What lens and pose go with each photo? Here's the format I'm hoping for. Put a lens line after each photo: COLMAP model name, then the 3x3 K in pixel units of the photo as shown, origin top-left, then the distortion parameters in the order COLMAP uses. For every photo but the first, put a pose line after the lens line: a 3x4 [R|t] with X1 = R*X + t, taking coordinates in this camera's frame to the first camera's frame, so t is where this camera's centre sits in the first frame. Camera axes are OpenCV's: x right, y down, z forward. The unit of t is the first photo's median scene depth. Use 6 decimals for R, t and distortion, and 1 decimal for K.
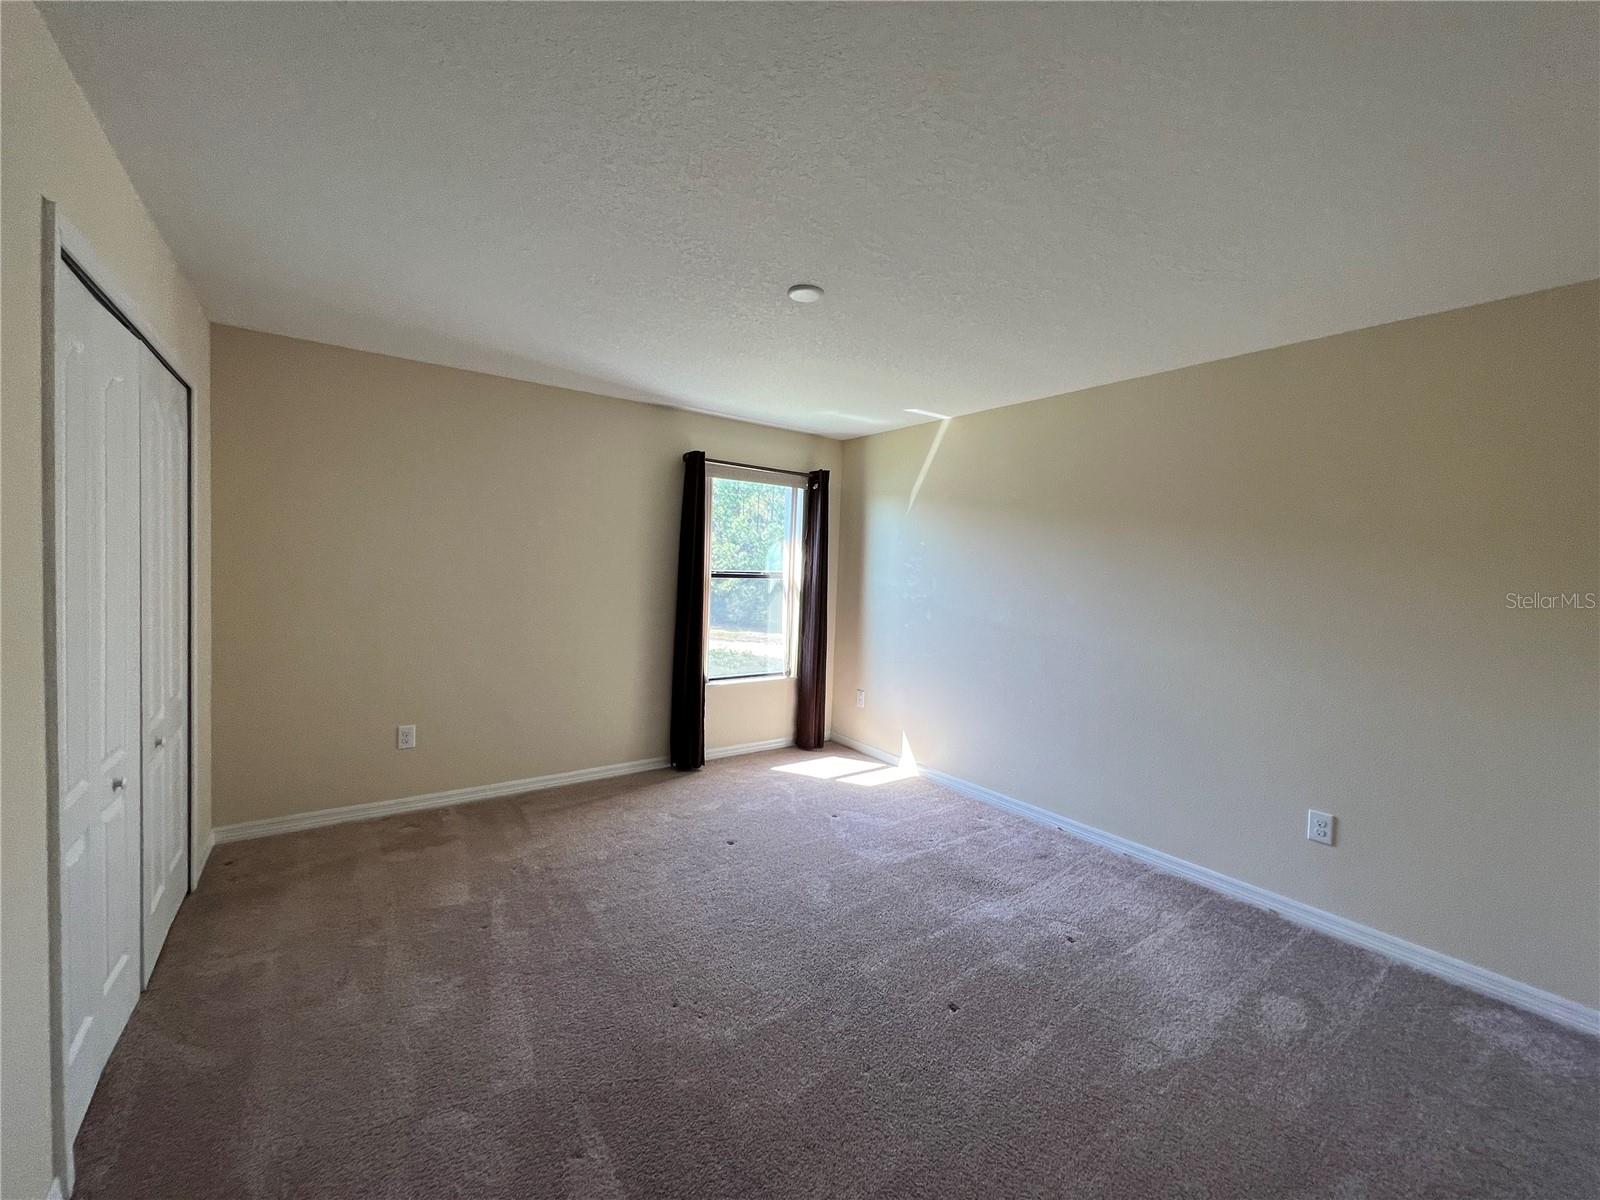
lens RADIAL K [[641.5, 0, 794.3], [0, 641.5, 589.1], [0, 0, 1]] dist [-0.000161, 0.000070]
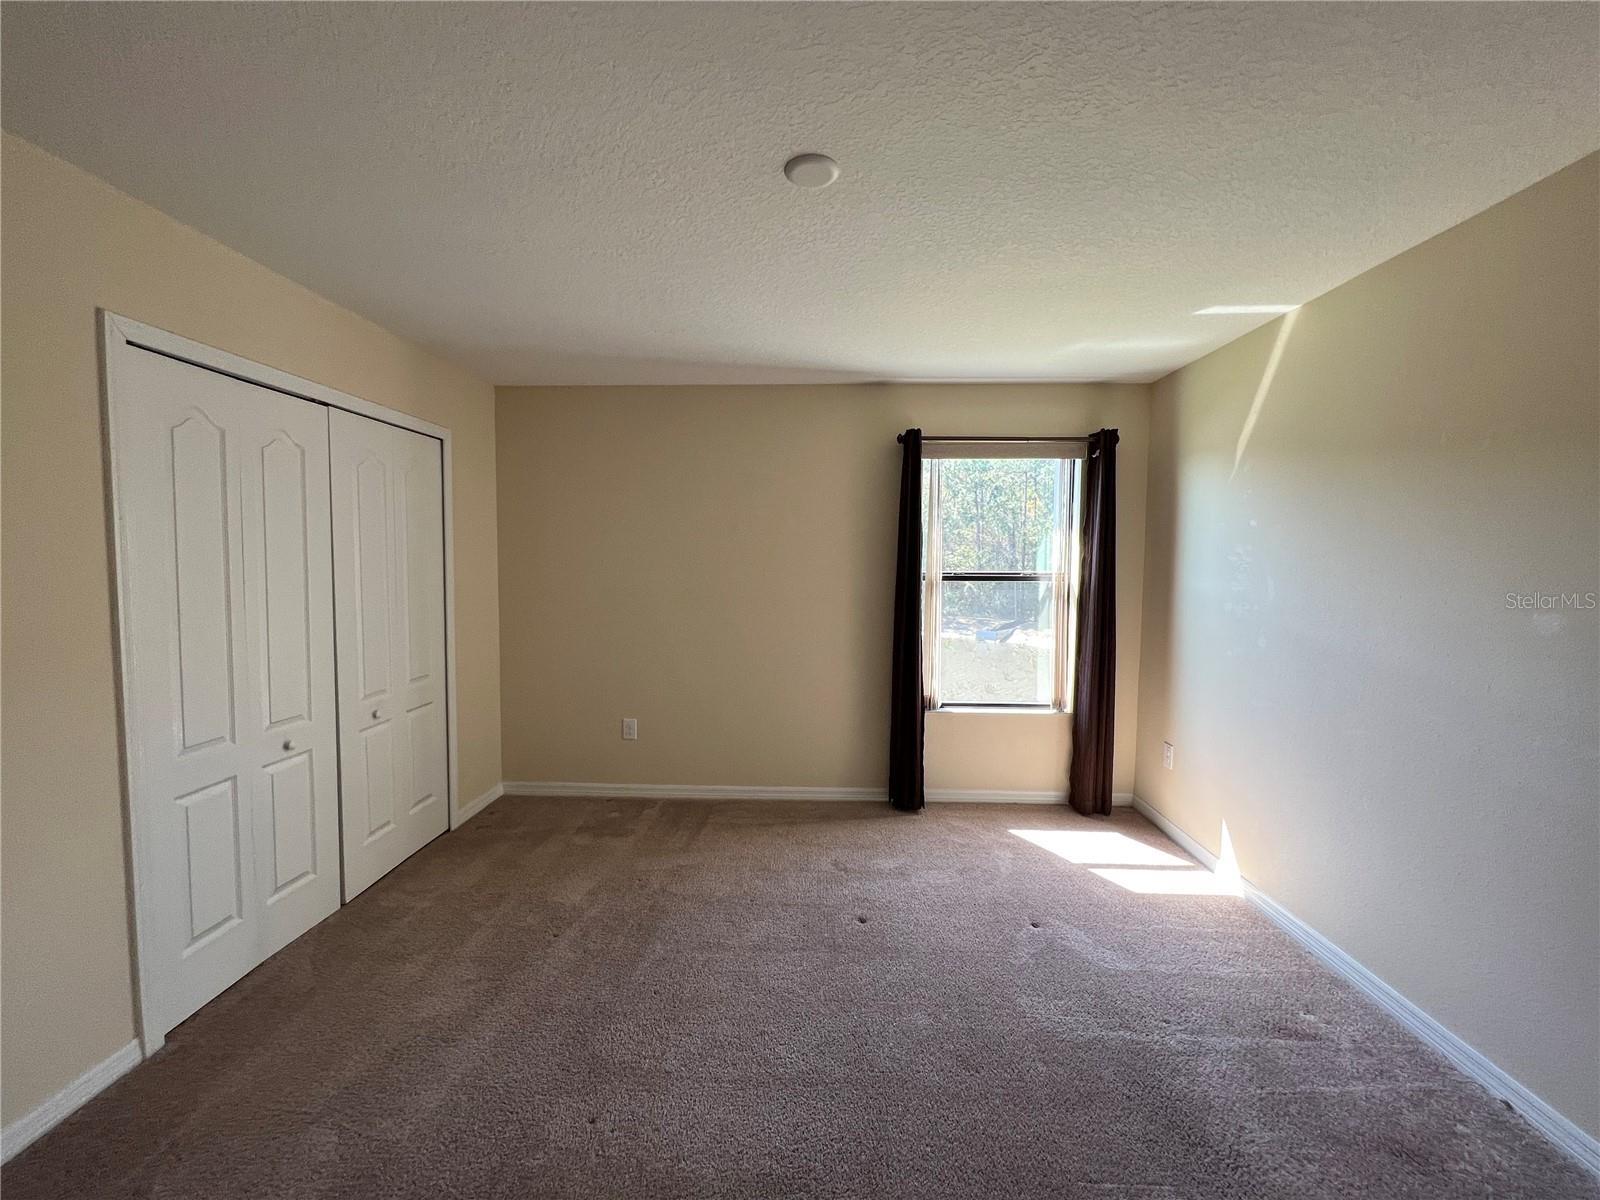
lens RADIAL K [[641.5, 0, 796.5], [0, 641.5, 591.3], [0, 0, 1]] dist [-0.000161, 0.000070]
pose [[0.790200, 0.001509, -0.612847, 0.241087], [-0.000445, 0.999998, 0.001889, -0.006288], [0.612849, -0.001220, 0.790199, 0.251254]]
